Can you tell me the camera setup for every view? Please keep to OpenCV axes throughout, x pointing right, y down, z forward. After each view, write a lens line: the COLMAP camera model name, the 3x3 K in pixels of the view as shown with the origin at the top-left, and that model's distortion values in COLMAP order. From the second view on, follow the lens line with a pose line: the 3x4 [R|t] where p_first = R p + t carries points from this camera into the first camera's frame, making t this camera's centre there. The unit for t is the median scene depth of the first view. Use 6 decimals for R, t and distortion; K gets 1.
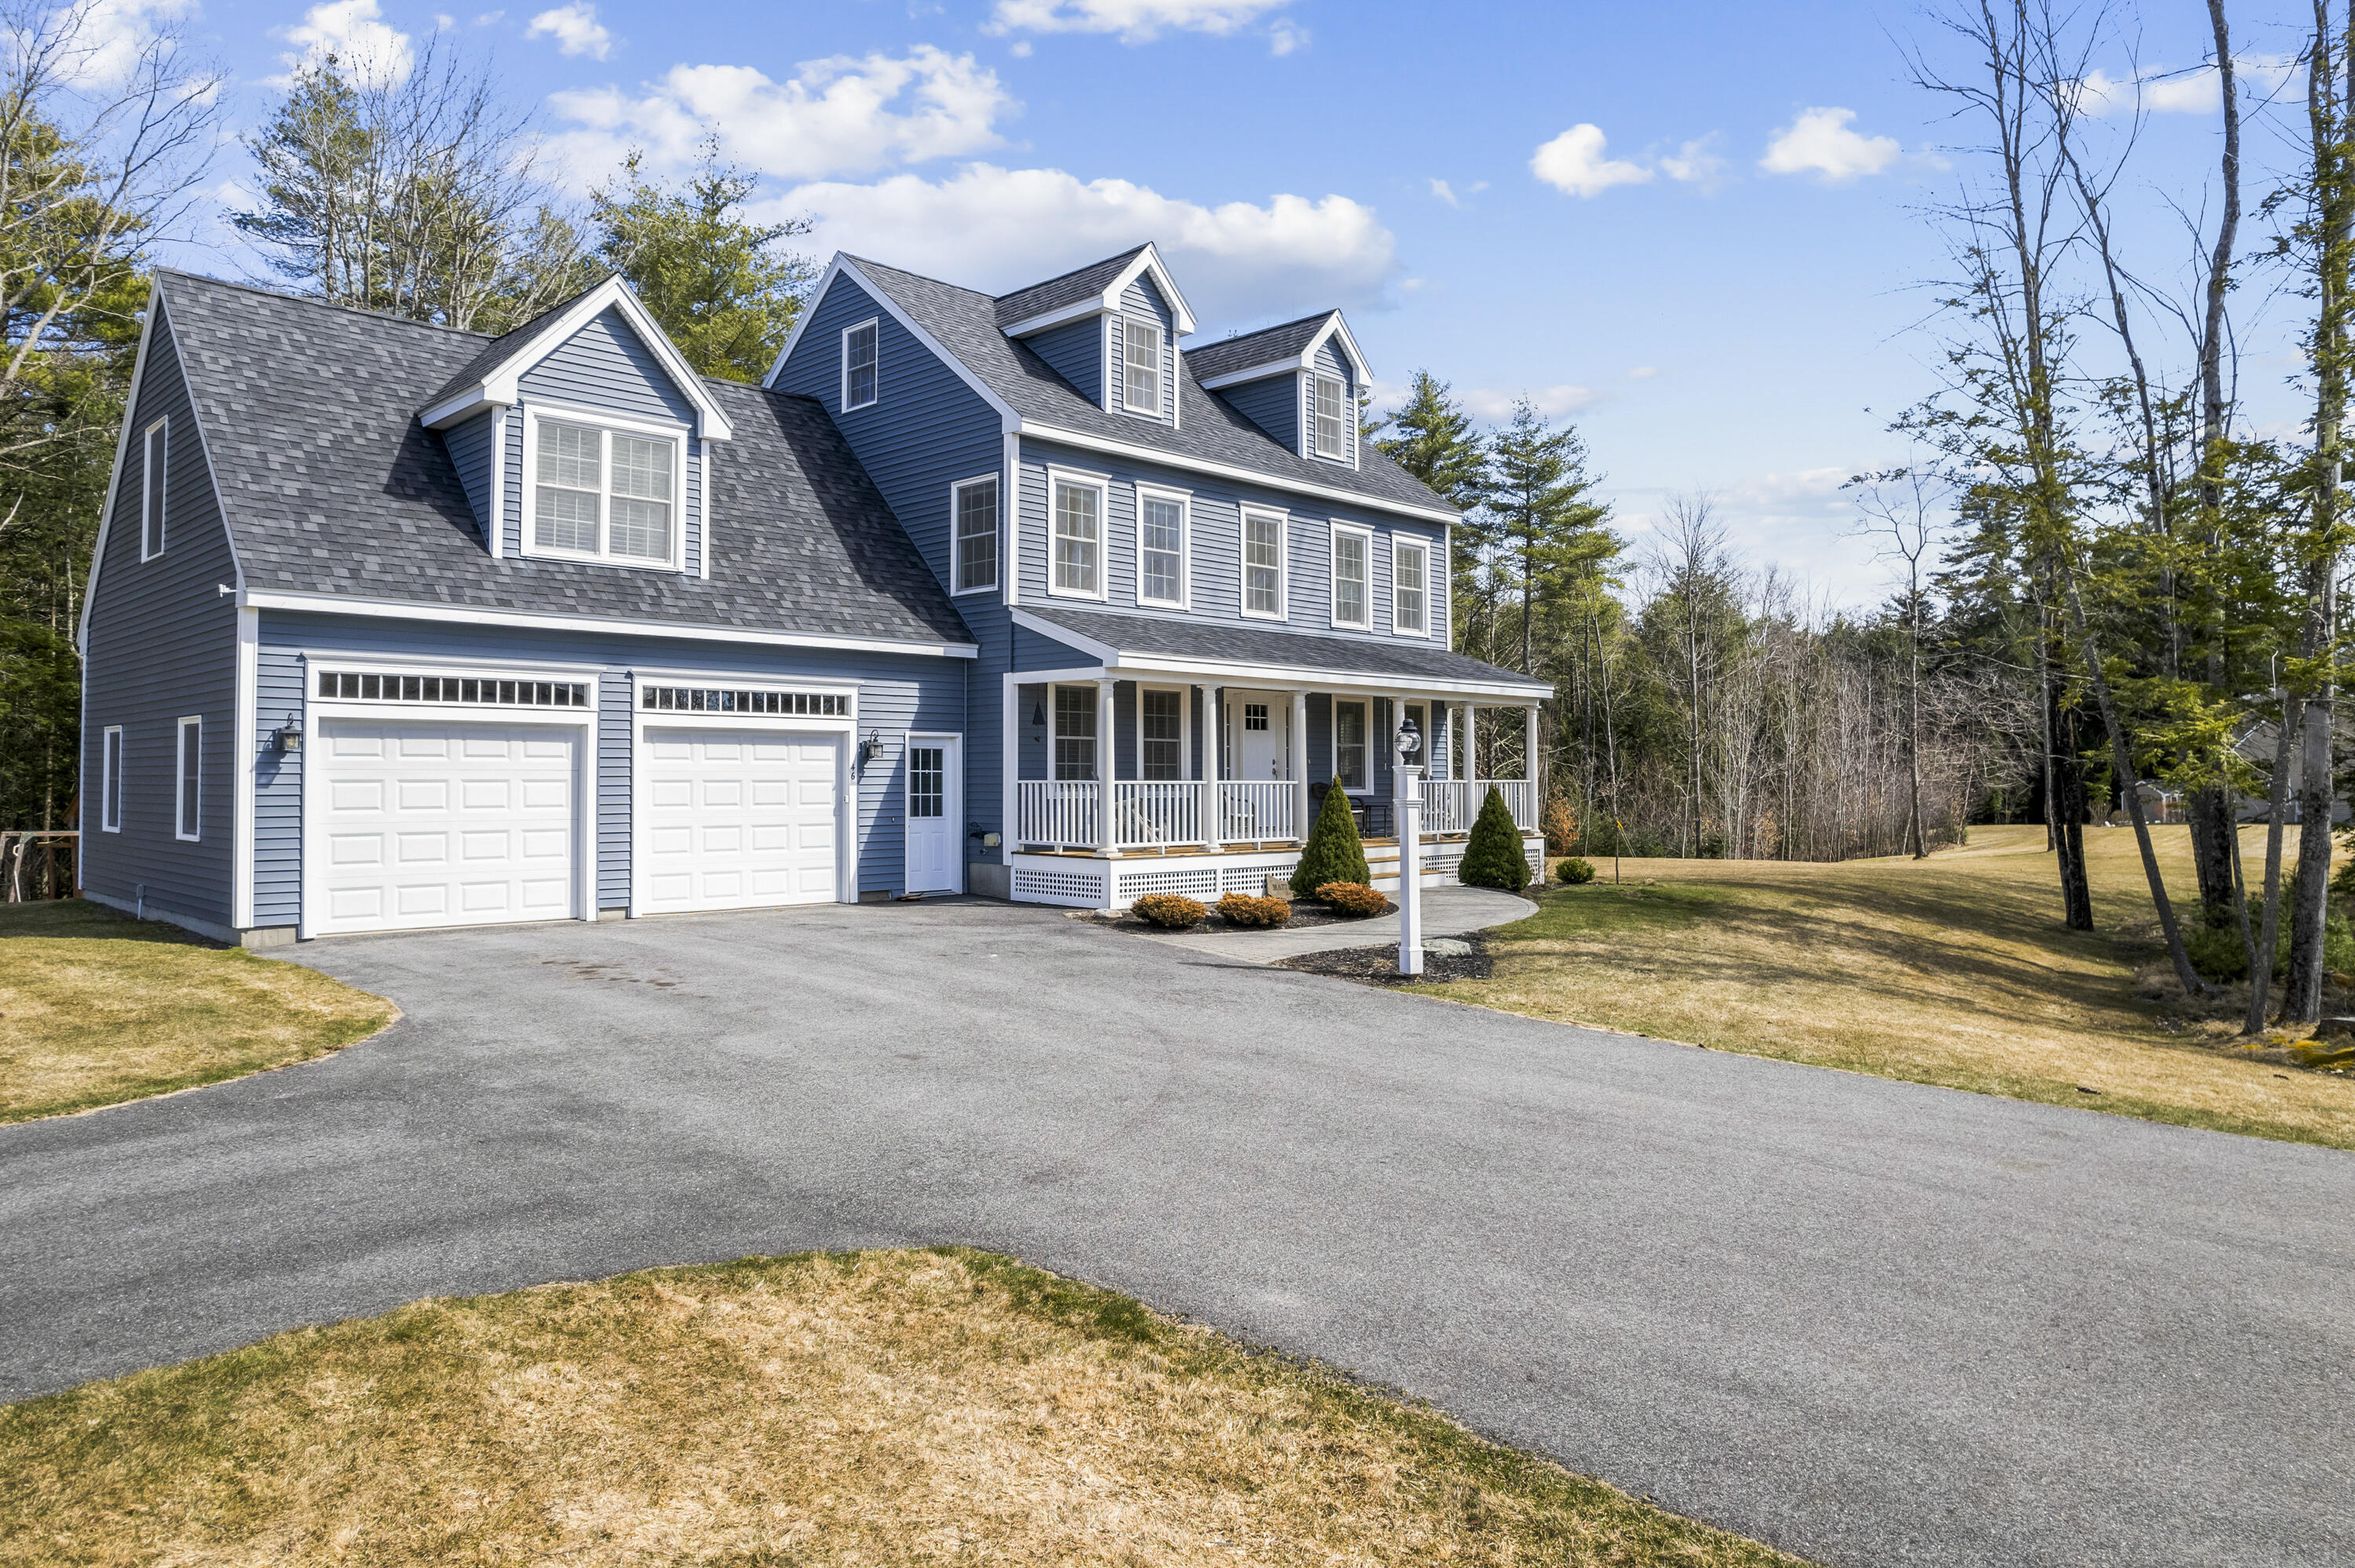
lens RADIAL K [[1480.6, 0, 1170.7], [0, 1480.6, 712.9], [0, 0, 1]] dist [-0.072021, -0.001200]
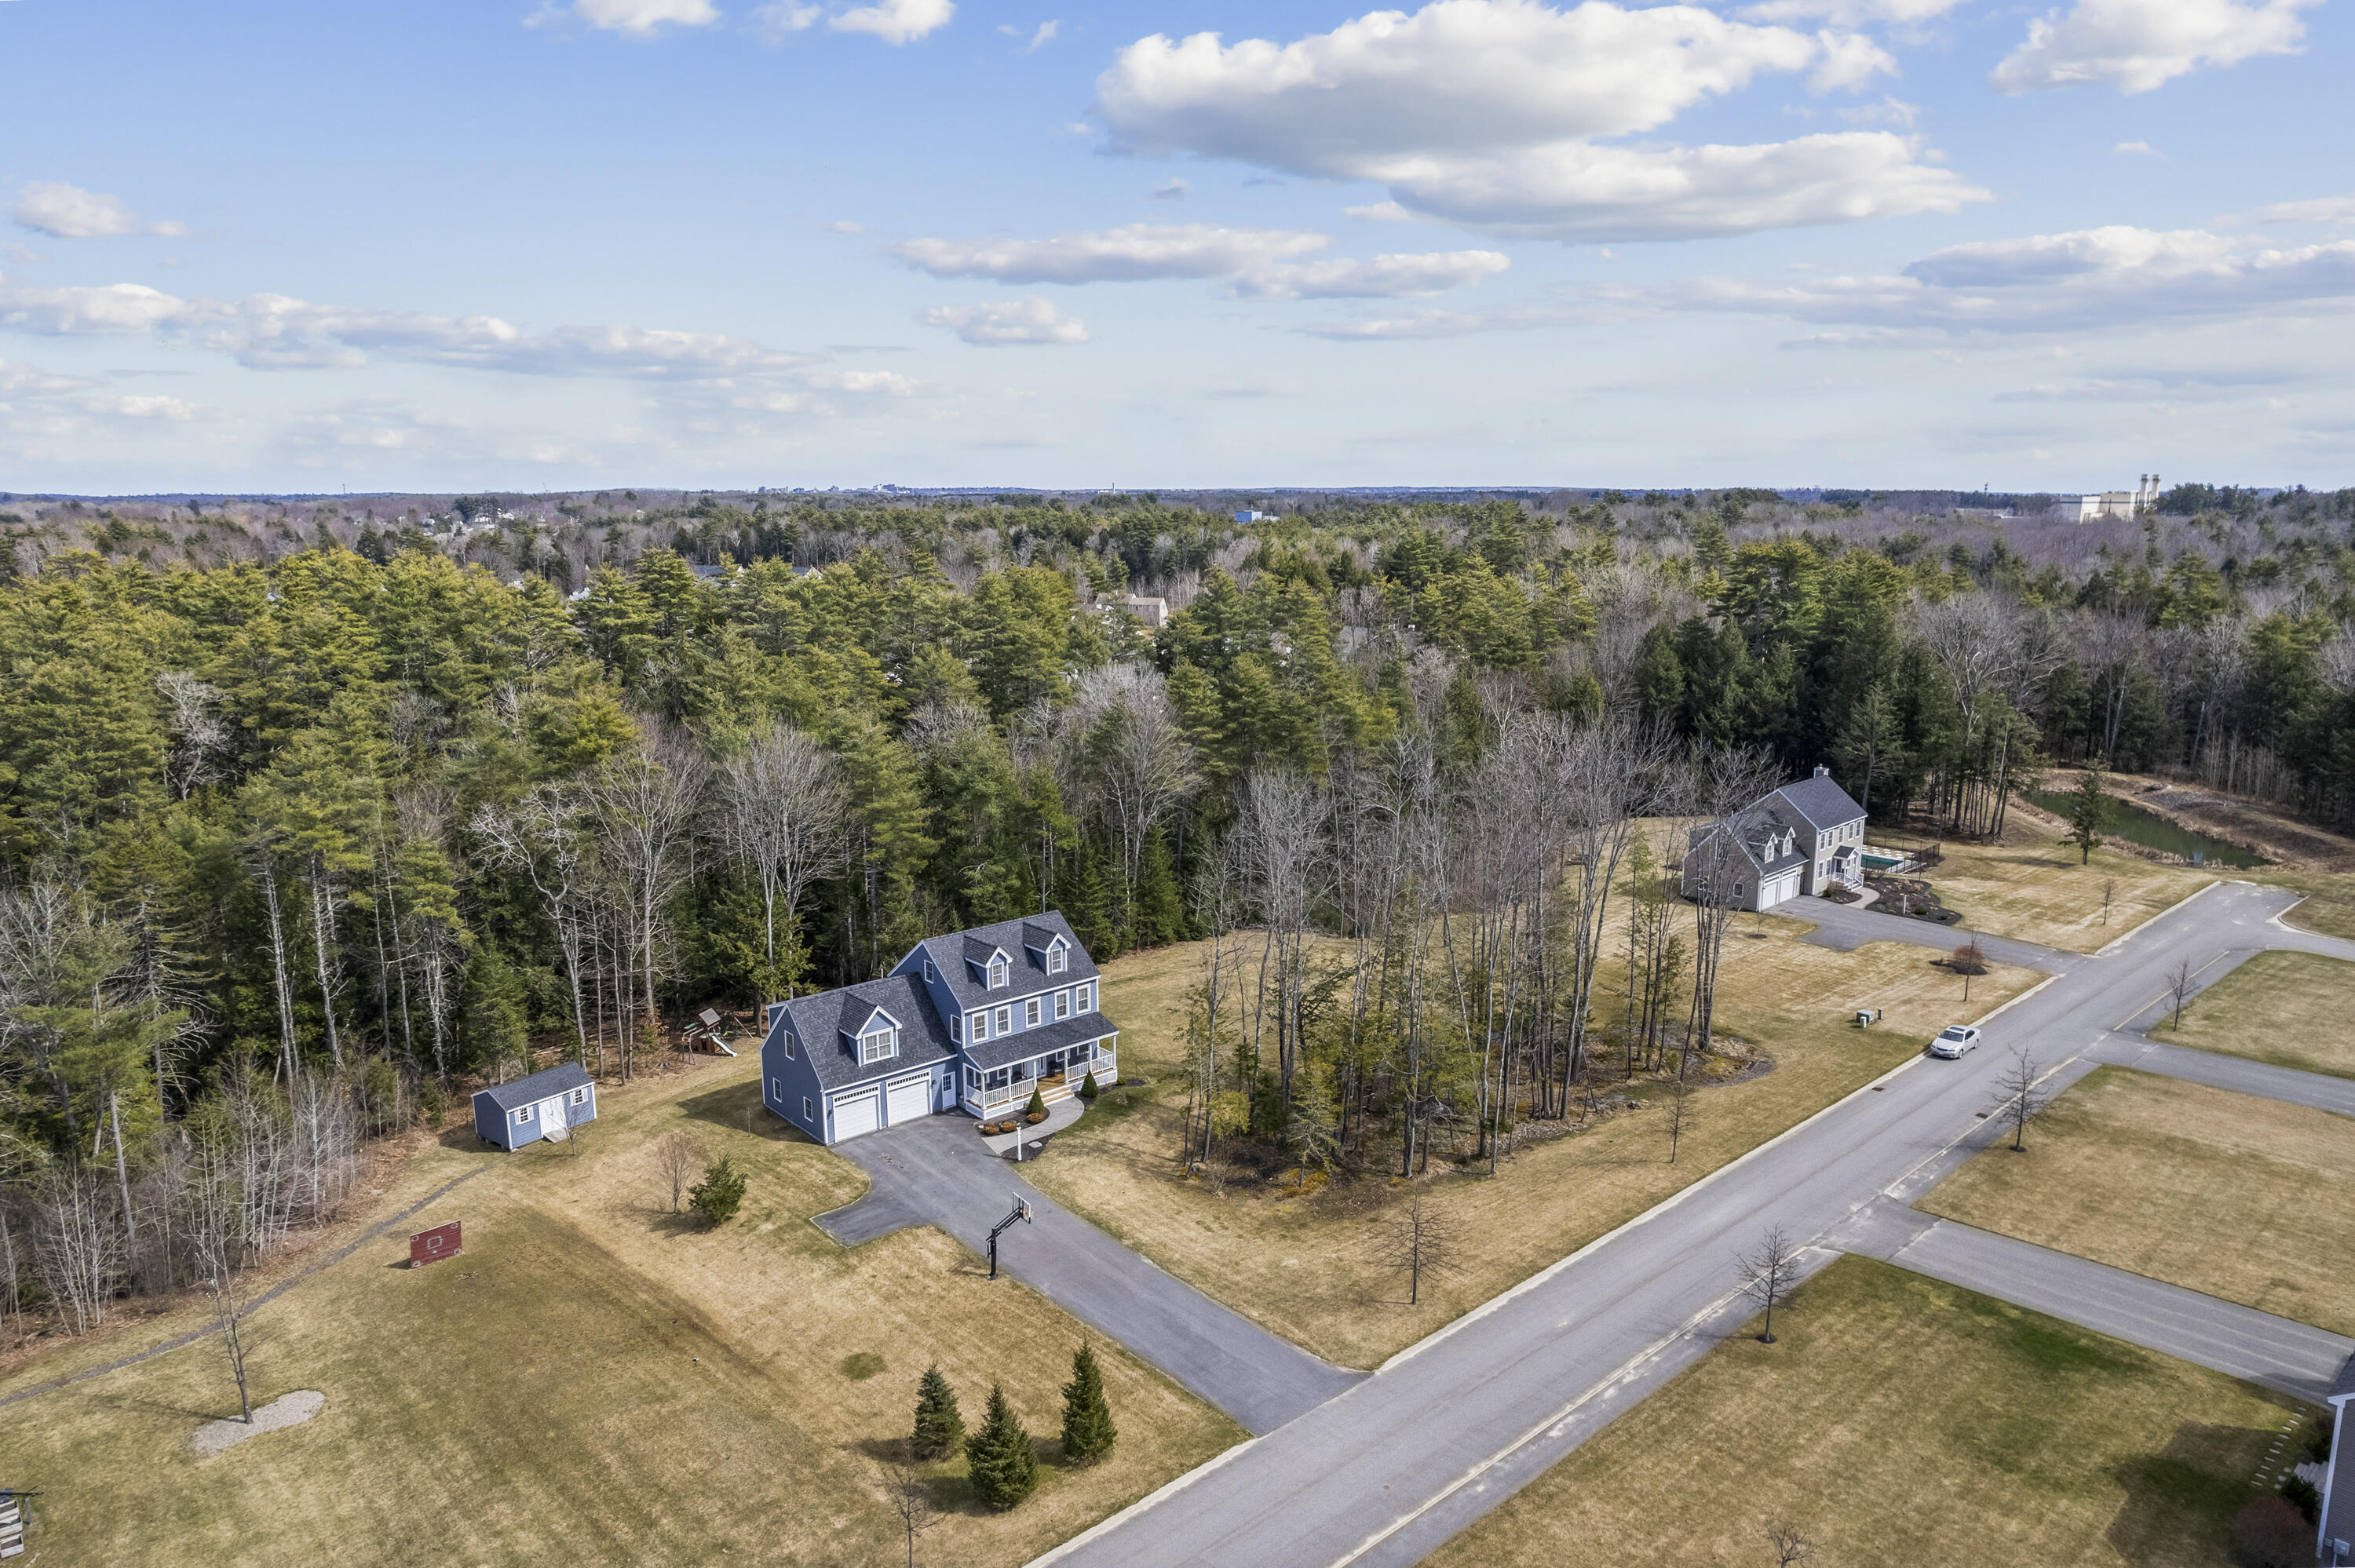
lens RADIAL K [[1510.8, 0, 1177.5], [0, 1510.8, 784.0], [0, 0, 1]] dist [-0.065882, 0.052279]
pose [[0.998550, 0.005482, -0.053546, 0.613753], [0.006691, 0.974439, 0.224555, -1.479297], [0.053408, -0.224587, 0.972989, -2.542733]]
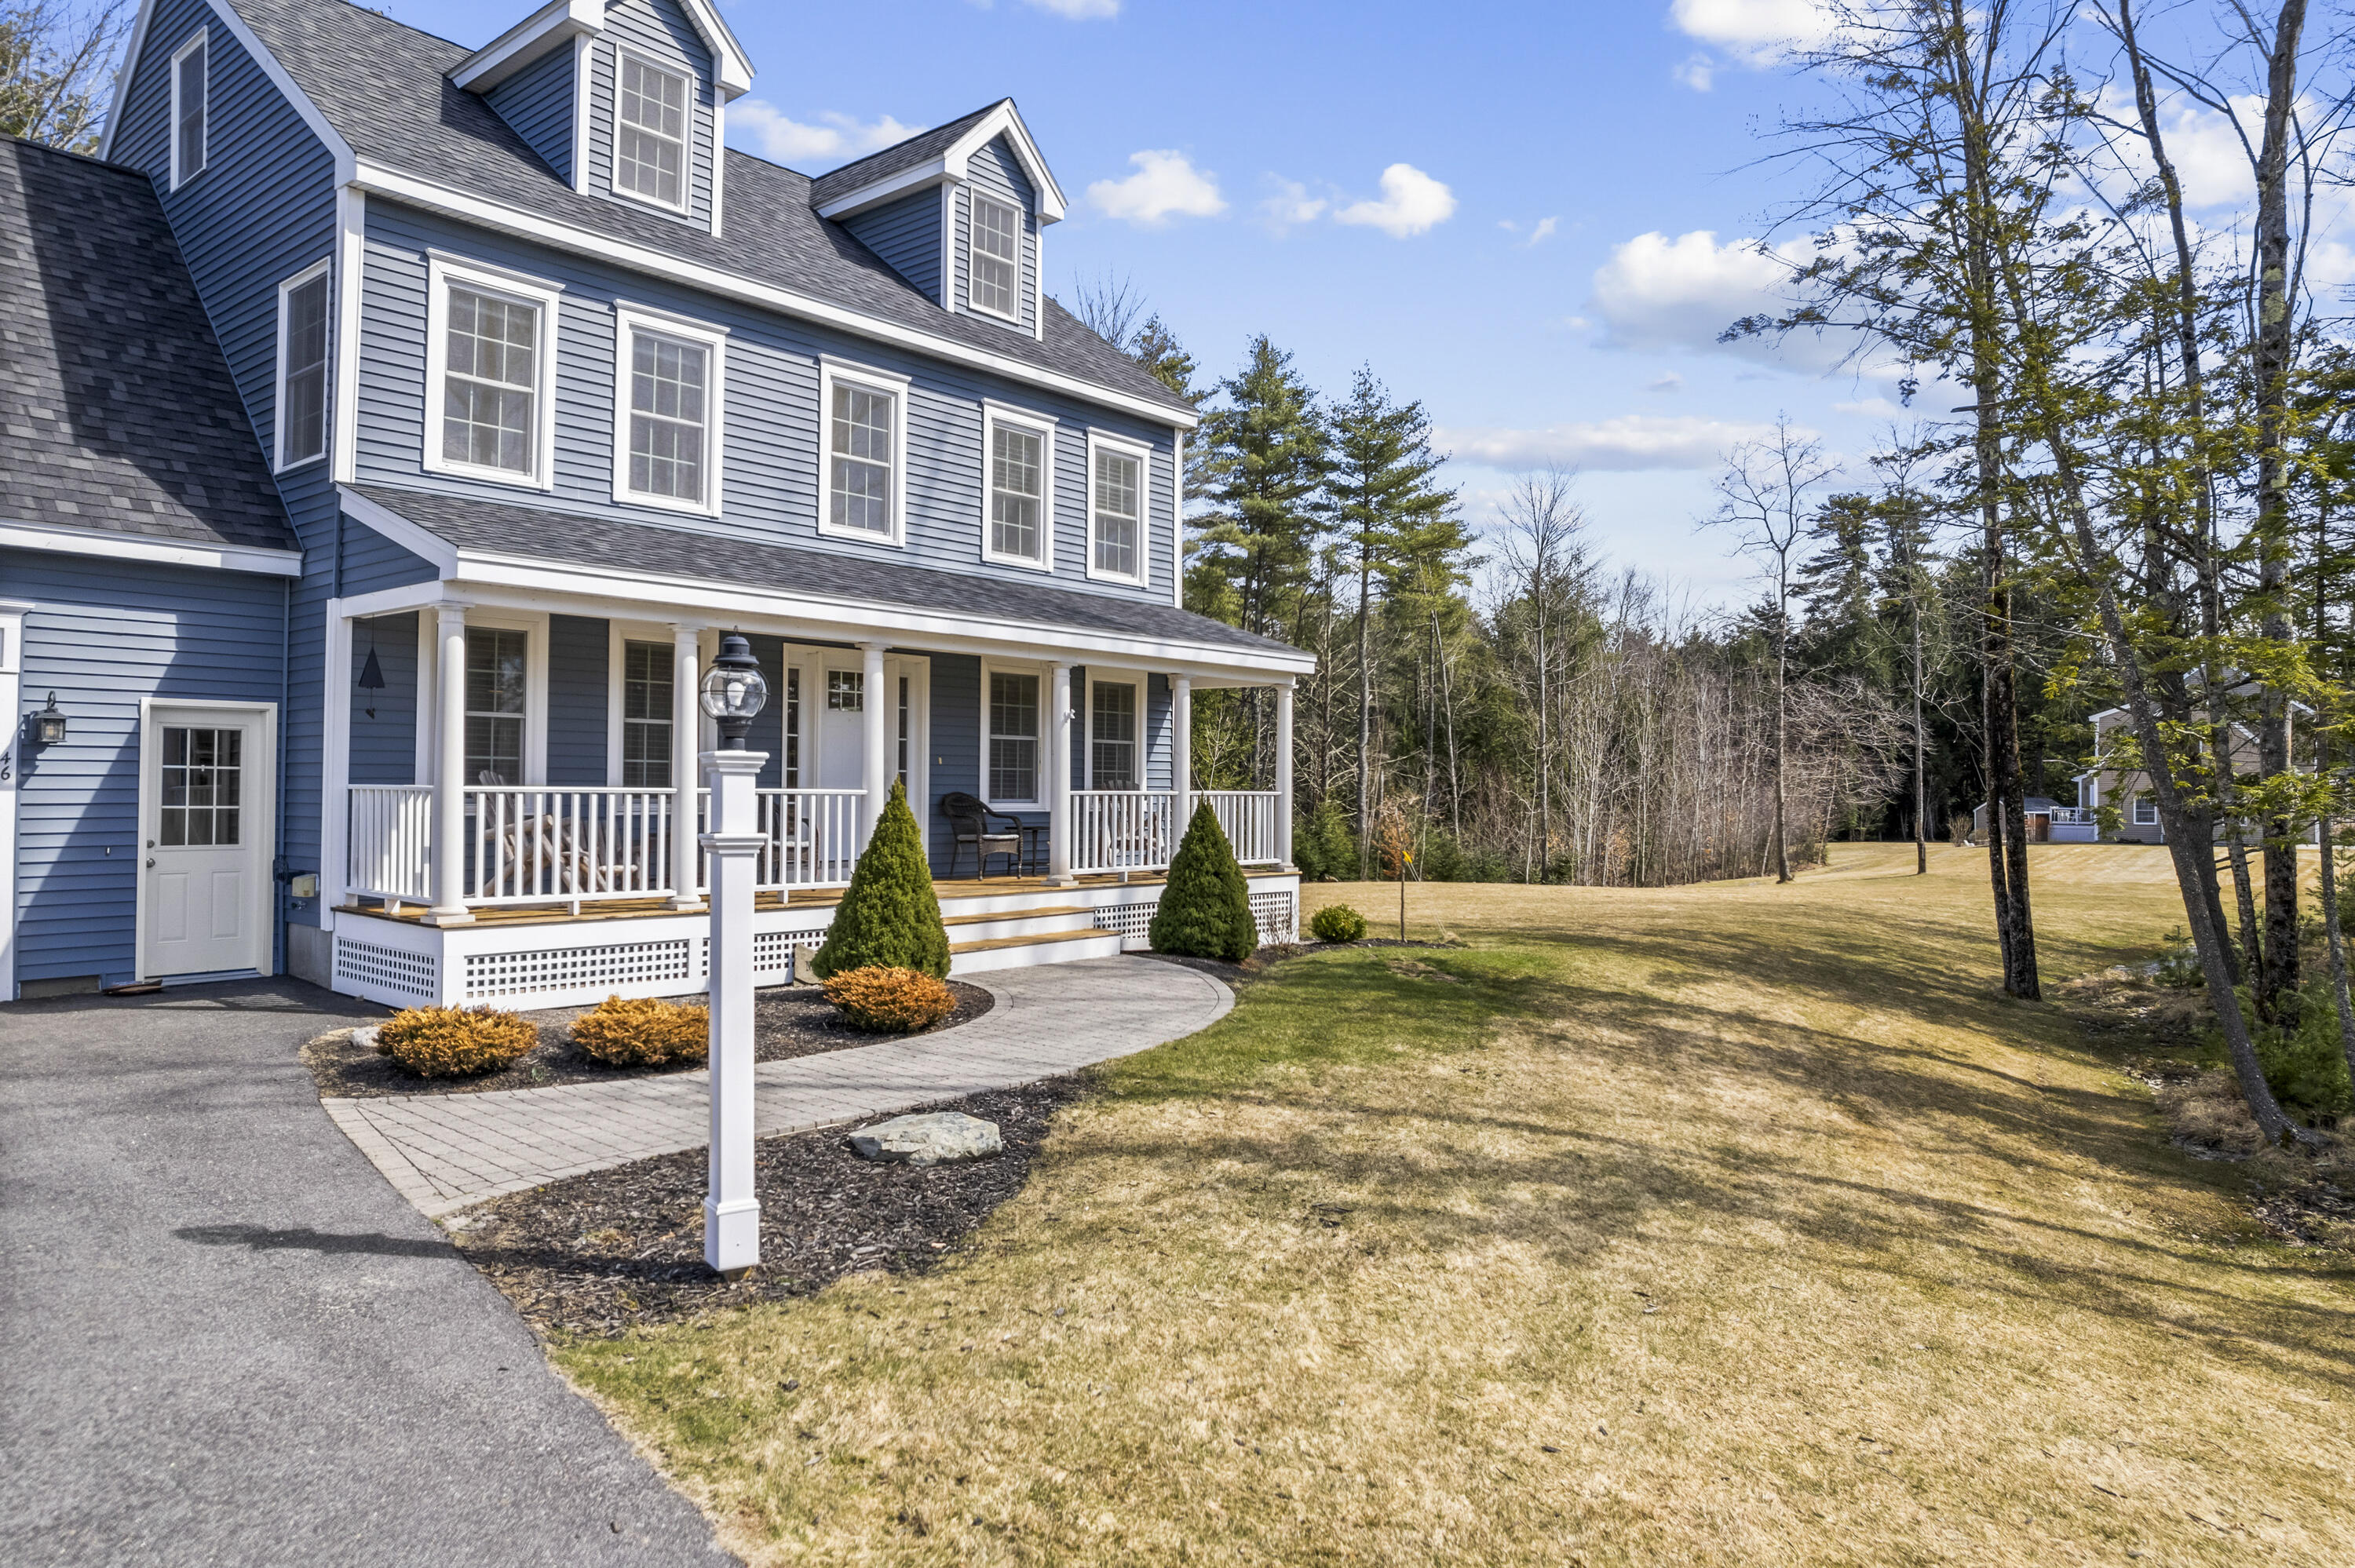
lens RADIAL K [[1532.7, 0, 1181.4], [0, 1532.7, 743.5], [0, 0, 1]] dist [-0.065641, 0.000835]
pose [[0.994373, 0.009987, 0.105461, 0.125866], [-0.011567, 0.999830, 0.014383, 0.013695], [-0.105299, -0.015522, 0.994319, 0.300439]]
